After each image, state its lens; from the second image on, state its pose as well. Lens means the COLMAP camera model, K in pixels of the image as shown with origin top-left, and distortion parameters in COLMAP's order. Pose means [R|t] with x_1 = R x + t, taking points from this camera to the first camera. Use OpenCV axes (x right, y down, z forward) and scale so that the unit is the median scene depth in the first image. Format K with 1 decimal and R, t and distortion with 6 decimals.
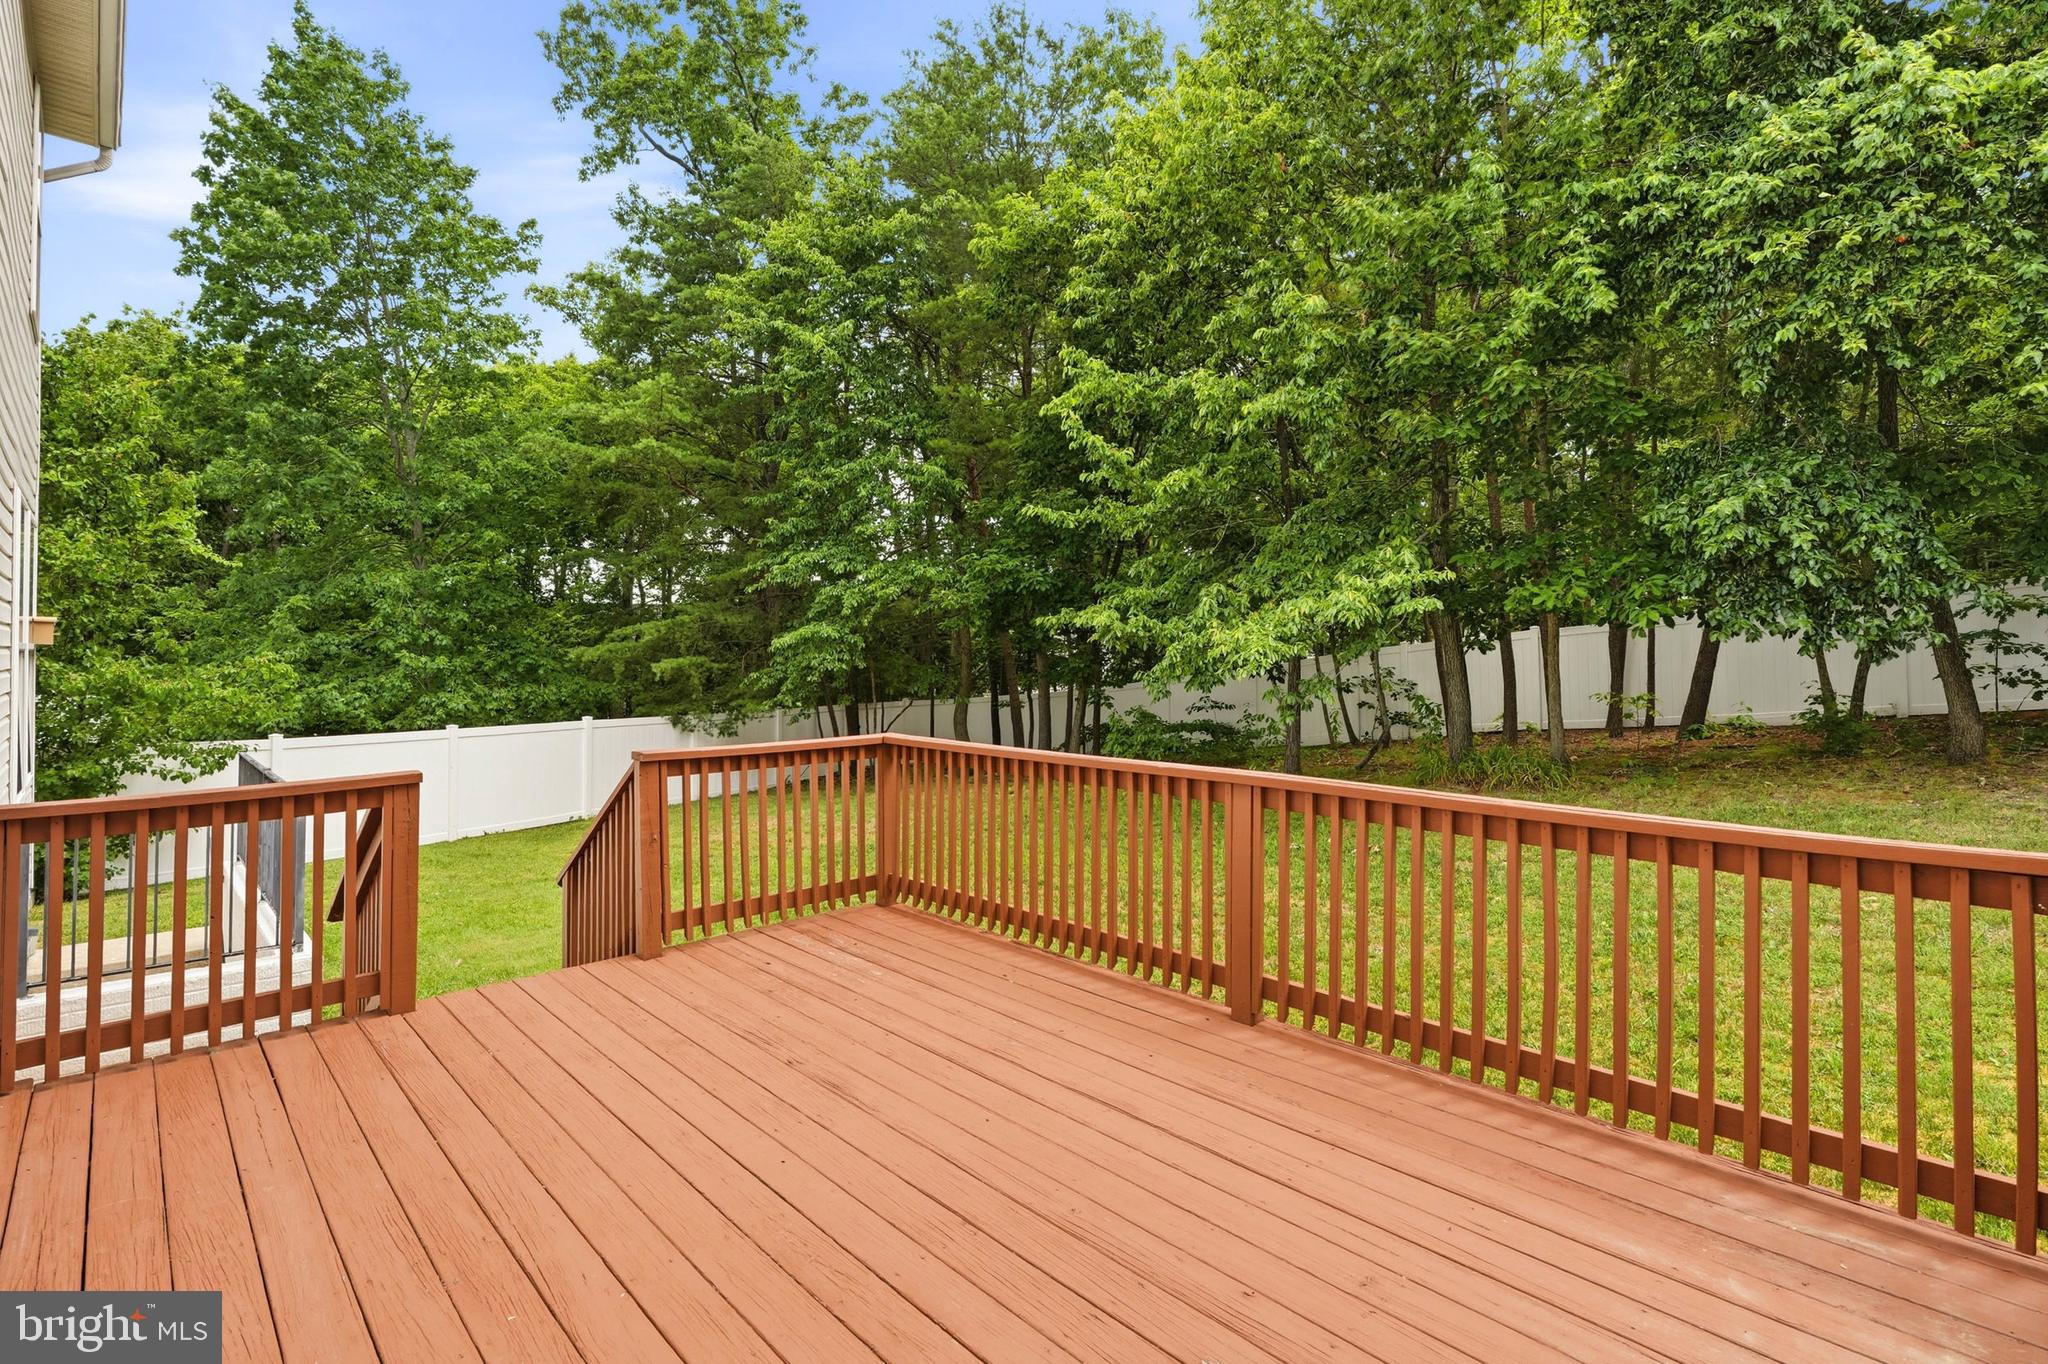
lens RADIAL K [[934.4, 0, 1018.9], [0, 934.4, 669.8], [0, 0, 1]] dist [0.000552, 0.000160]
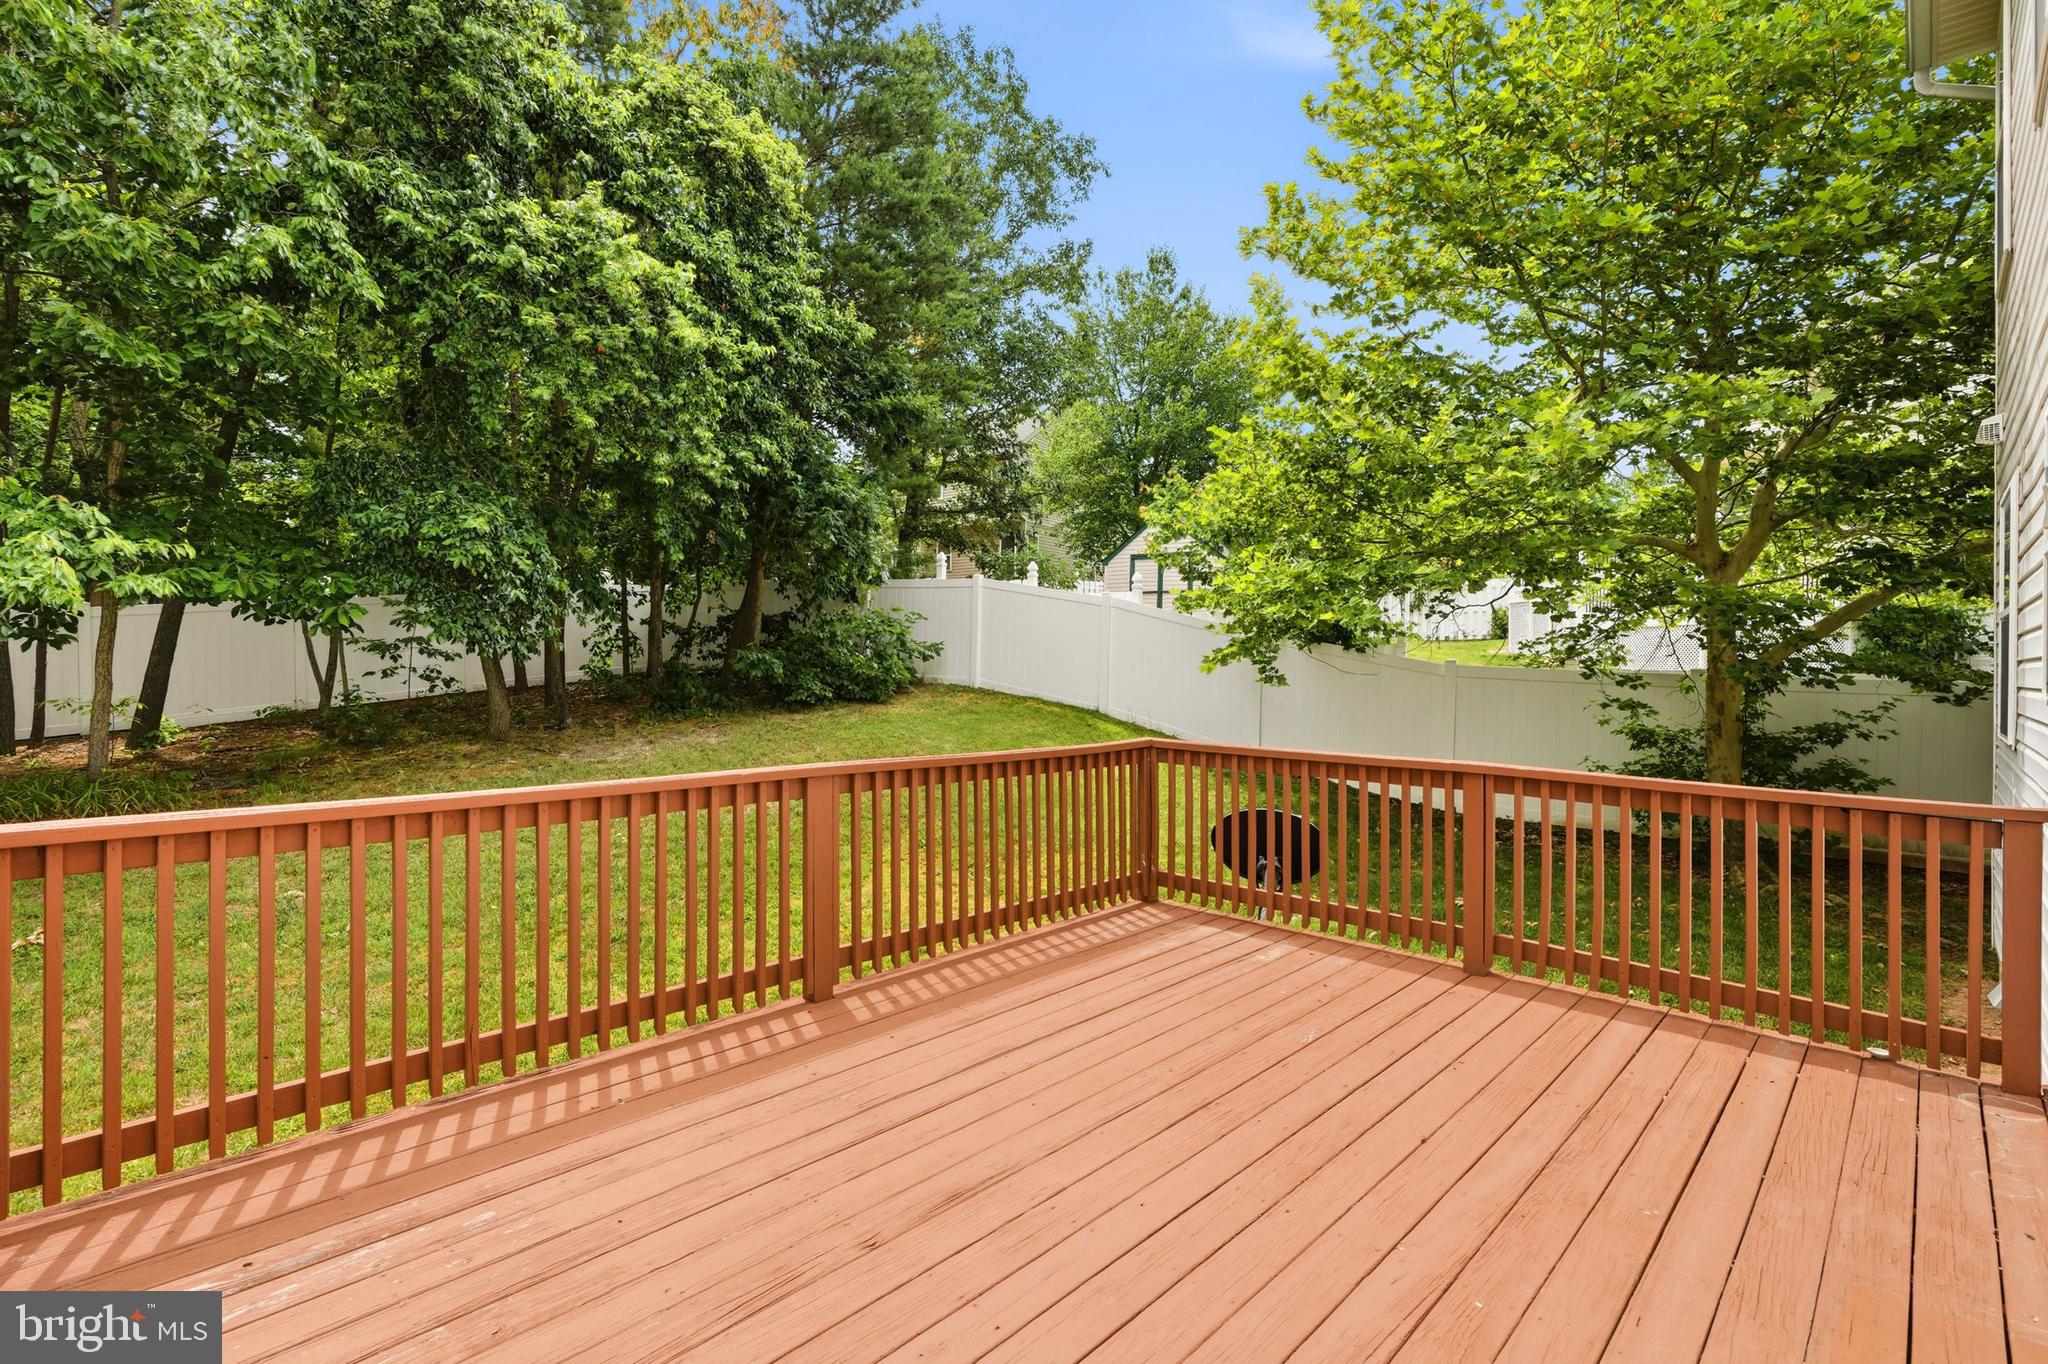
lens RADIAL K [[934.4, 0, 1016.4], [0, 934.4, 674.2], [0, 0, 1]] dist [0.000552, 0.000160]
pose [[-0.020841, -0.006266, 0.999763, -0.931737], [0.005859, 0.999962, 0.006390, 0.006410], [-0.999766, 0.005991, -0.020803, 0.922790]]
